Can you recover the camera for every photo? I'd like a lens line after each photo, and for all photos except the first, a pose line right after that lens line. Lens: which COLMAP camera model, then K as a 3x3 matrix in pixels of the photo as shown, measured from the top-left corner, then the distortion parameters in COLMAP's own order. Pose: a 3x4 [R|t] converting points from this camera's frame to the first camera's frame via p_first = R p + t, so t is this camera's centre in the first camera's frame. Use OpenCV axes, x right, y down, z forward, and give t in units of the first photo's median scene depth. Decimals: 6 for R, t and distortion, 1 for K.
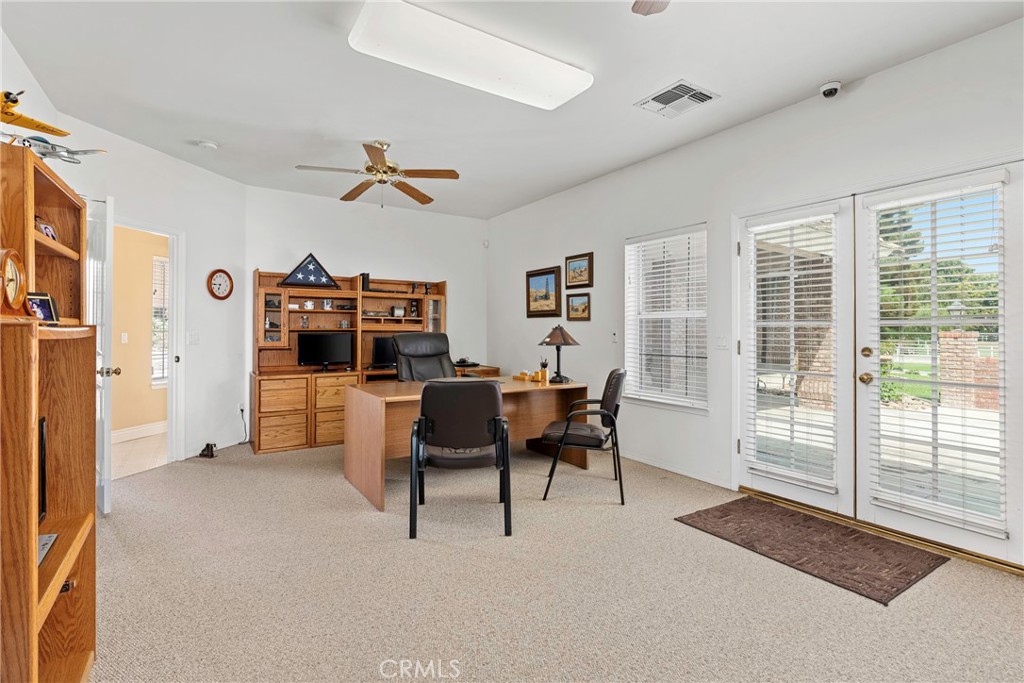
lens RADIAL K [[488.4, 0, 511.0], [0, 488.4, 333.6], [0, 0, 1]] dist [-0.003484, -0.000067]
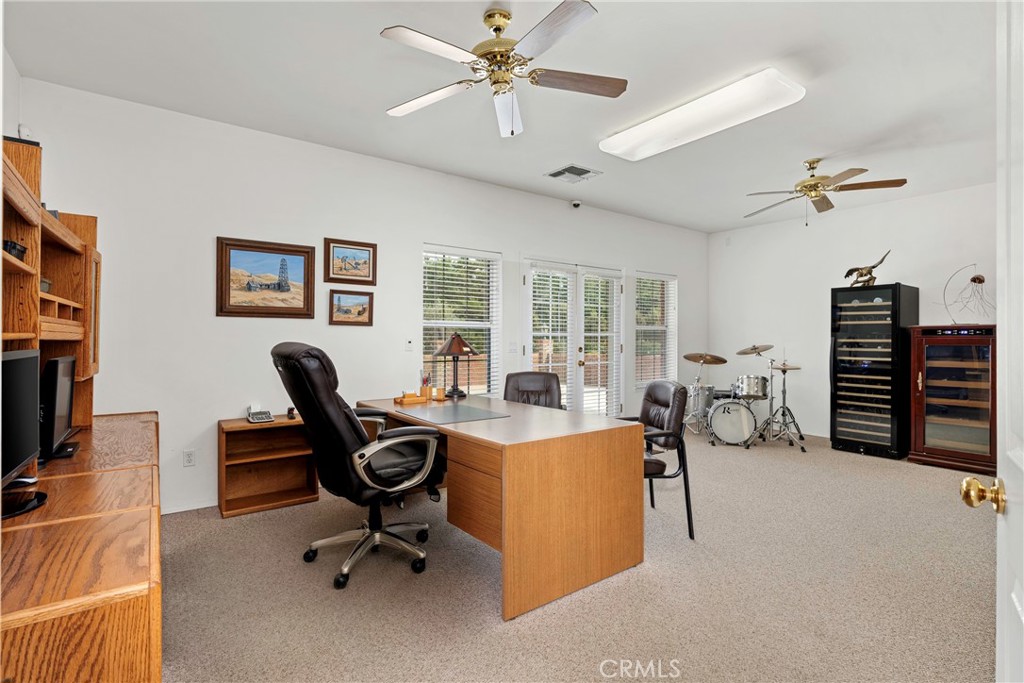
lens RADIAL K [[488.4, 0, 510.9], [0, 488.4, 335.5], [0, 0, 1]] dist [-0.003484, -0.000067]
pose [[-0.063498, 0.003007, 0.997977, -0.674272], [0.004156, 0.999988, -0.002749, -0.007412], [-0.997973, 0.003973, -0.063510, 0.817063]]
